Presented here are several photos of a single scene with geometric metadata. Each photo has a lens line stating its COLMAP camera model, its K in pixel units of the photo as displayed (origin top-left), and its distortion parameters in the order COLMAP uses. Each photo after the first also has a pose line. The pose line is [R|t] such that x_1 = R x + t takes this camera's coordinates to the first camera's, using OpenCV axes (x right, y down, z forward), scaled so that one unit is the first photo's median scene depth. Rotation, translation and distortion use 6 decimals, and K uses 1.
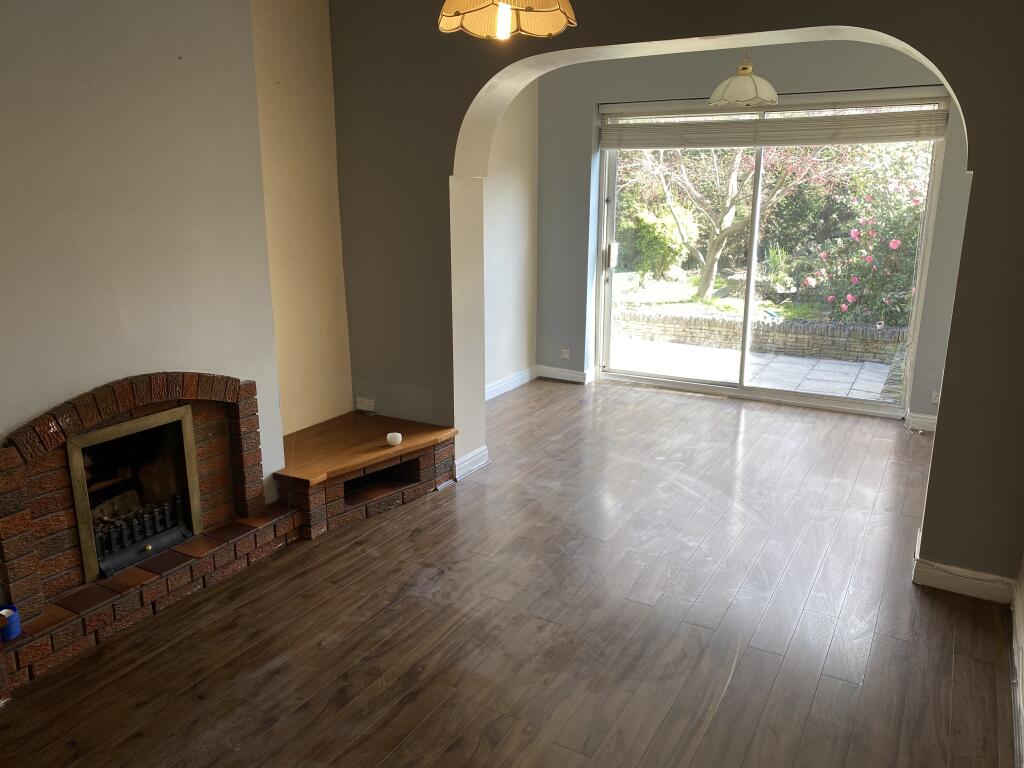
lens RADIAL K [[776.2, 0, 512.0], [0, 776.2, 384.0], [0, 0, 1]] dist [-0.003062, -0.000718]
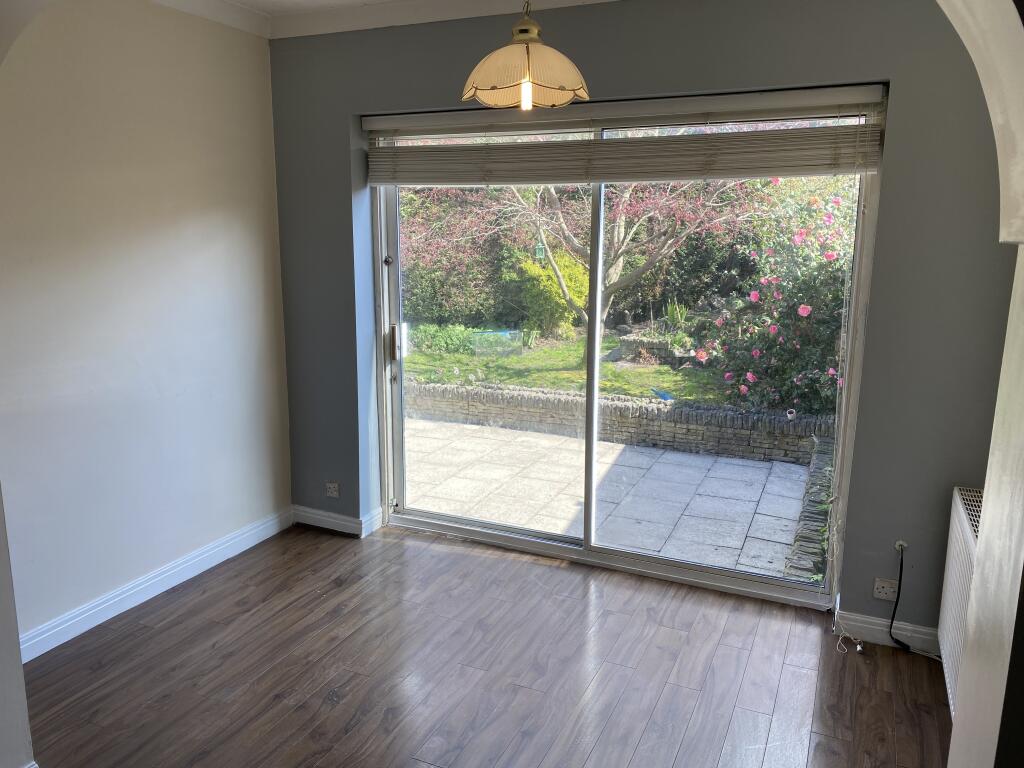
lens RADIAL K [[785.2, 0, 512.0], [0, 785.2, 384.0], [0, 0, 1]] dist [0.011301, -0.003193]
pose [[0.994998, -0.012497, 0.099112, 0.113925], [0.017973, 0.998349, -0.054548, -0.065906], [-0.098267, 0.056056, 0.993580, 0.231952]]
